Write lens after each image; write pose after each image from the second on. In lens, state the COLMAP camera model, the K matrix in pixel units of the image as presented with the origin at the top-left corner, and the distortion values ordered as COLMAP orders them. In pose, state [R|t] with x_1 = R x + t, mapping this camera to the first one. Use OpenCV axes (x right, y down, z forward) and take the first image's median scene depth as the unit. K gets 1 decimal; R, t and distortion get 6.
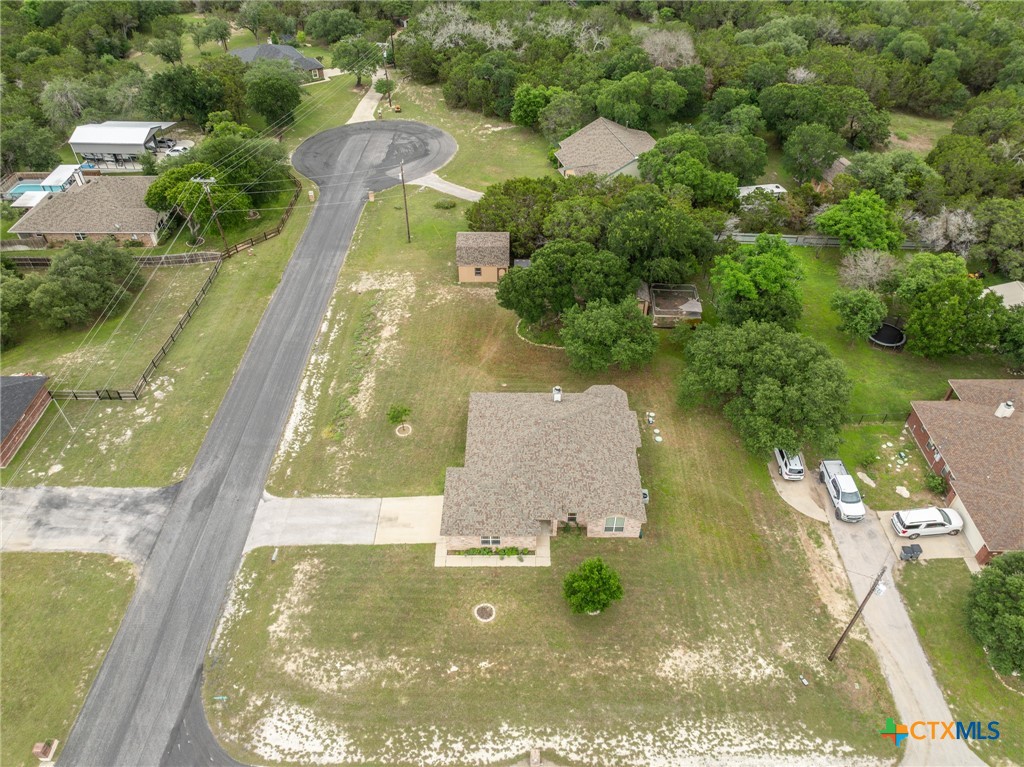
lens RADIAL K [[720.1, 0, 514.7], [0, 720.1, 379.5], [0, 0, 1]] dist [-0.033873, 0.024946]
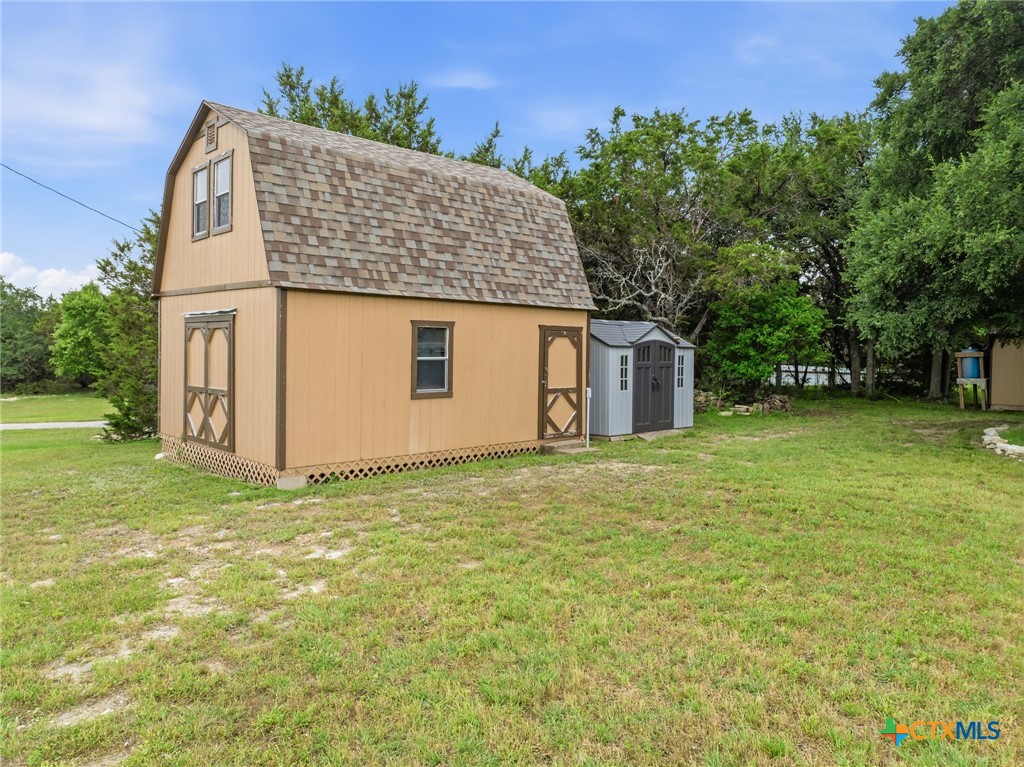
lens RADIAL K [[720.1, 0, 513.9], [0, 720.1, 379.5], [0, 0, 1]] dist [-0.033873, 0.024946]
pose [[0.728678, -0.029118, 0.684237, -0.173617], [0.465904, 0.753352, -0.464106, -0.112661], [-0.501958, 0.656972, 0.562518, 1.265745]]
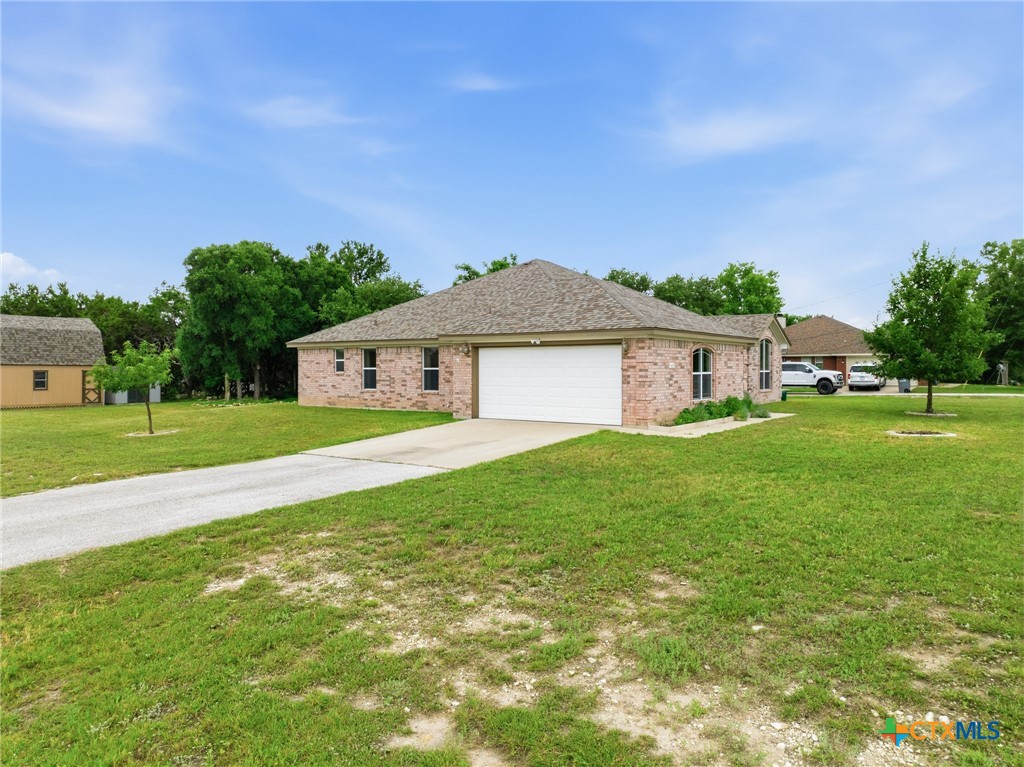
lens RADIAL K [[720.1, 0, 508.8], [0, 720.1, 380.6], [0, 0, 1]] dist [-0.033873, 0.024946]
pose [[0.595679, -0.016509, 0.803053, -0.340930], [0.539845, 0.748534, -0.385052, 0.281763], [-0.594756, 0.662891, 0.454798, 0.812951]]
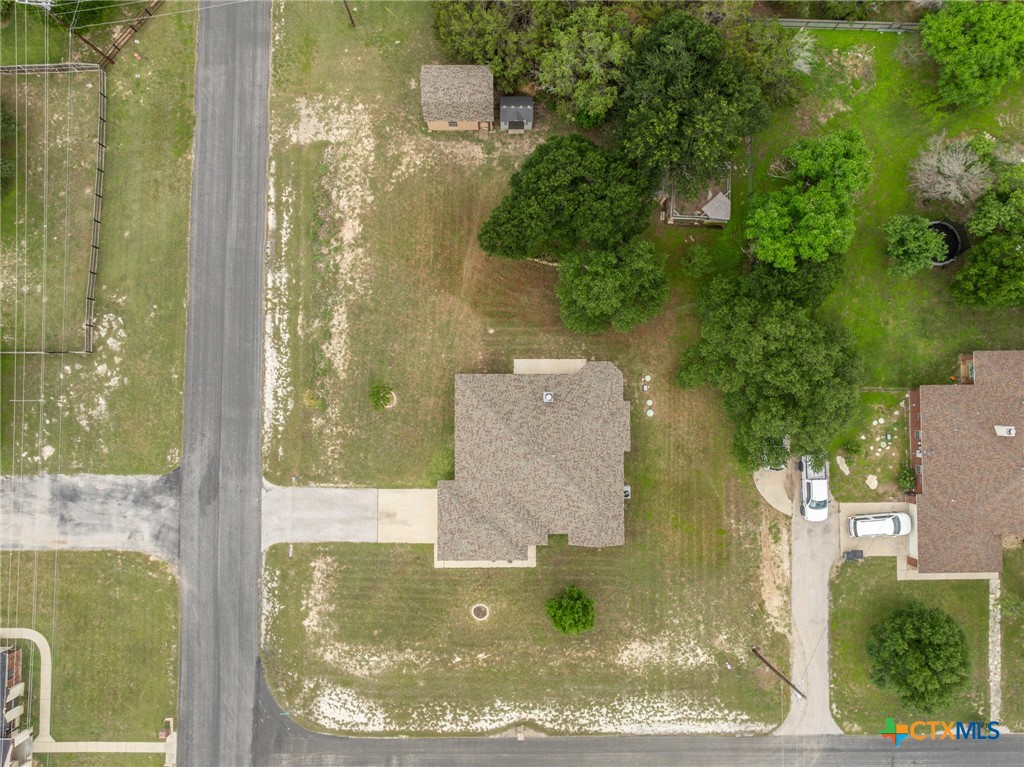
lens RADIAL K [[720.1, 0, 513.3], [0, 720.1, 379.2], [0, 0, 1]] dist [-0.033873, 0.024946]
pose [[0.999896, -0.008329, 0.011758, 0.002588], [-0.002607, 0.697989, 0.716103, -0.693578], [-0.014171, -0.716060, 0.697895, 0.374136]]
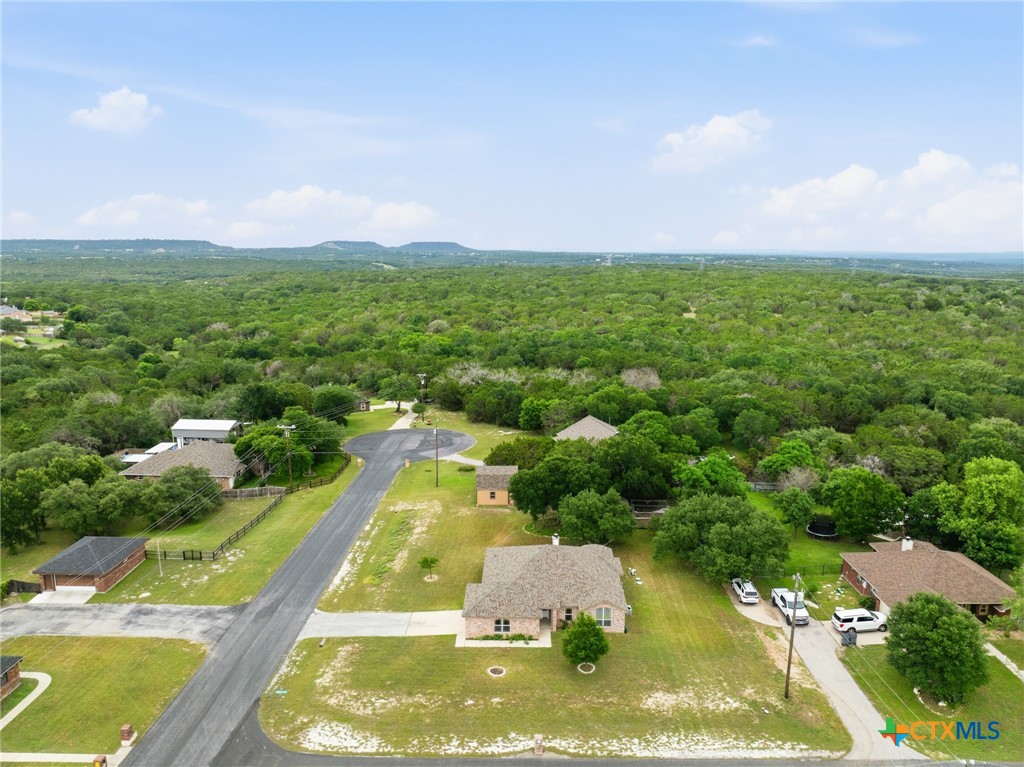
lens RADIAL K [[720.1, 0, 514.6], [0, 720.1, 389.0], [0, 0, 1]] dist [-0.033873, 0.024946]
pose [[0.999924, 0.008357, -0.009088, -0.004044], [-0.011840, 0.857798, -0.513851, 0.458087], [0.003502, 0.513919, 0.857831, -0.232844]]
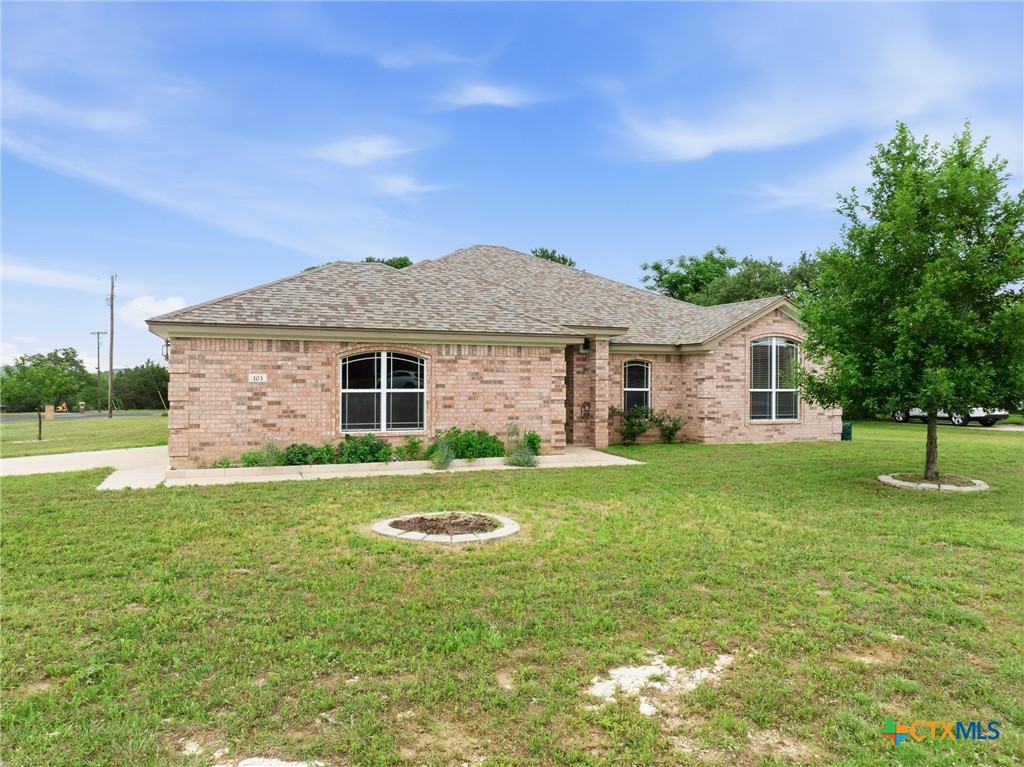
lens RADIAL K [[720.1, 0, 506.7], [0, 720.1, 383.8], [0, 0, 1]] dist [-0.033873, 0.024946]
pose [[0.939243, -0.000119, 0.343252, -0.068283], [0.228443, 0.746592, -0.624831, 0.339396], [-0.256195, 0.665282, 0.701259, 0.748759]]
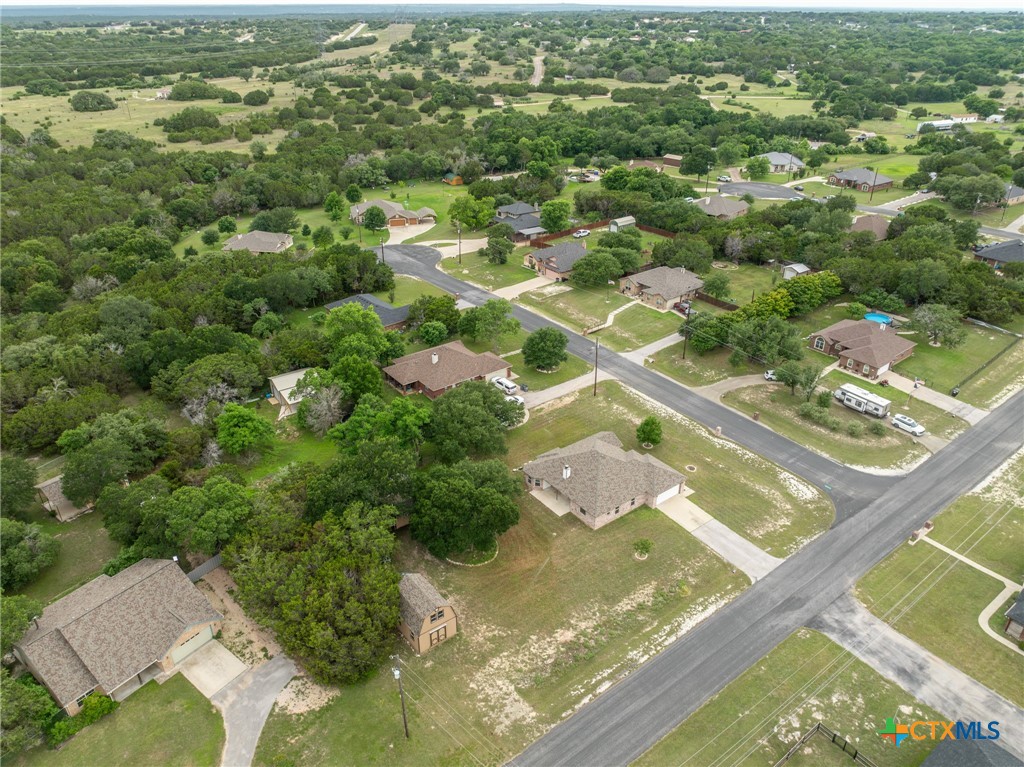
lens RADIAL K [[720.1, 0, 509.9], [0, 720.1, 380.4], [0, 0, 1]] dist [-0.033873, 0.024946]
pose [[-0.606602, -0.369735, 0.703796, -0.886864], [0.533454, 0.467085, 0.705165, -1.233406], [-0.589457, 0.803198, -0.086098, 1.084246]]
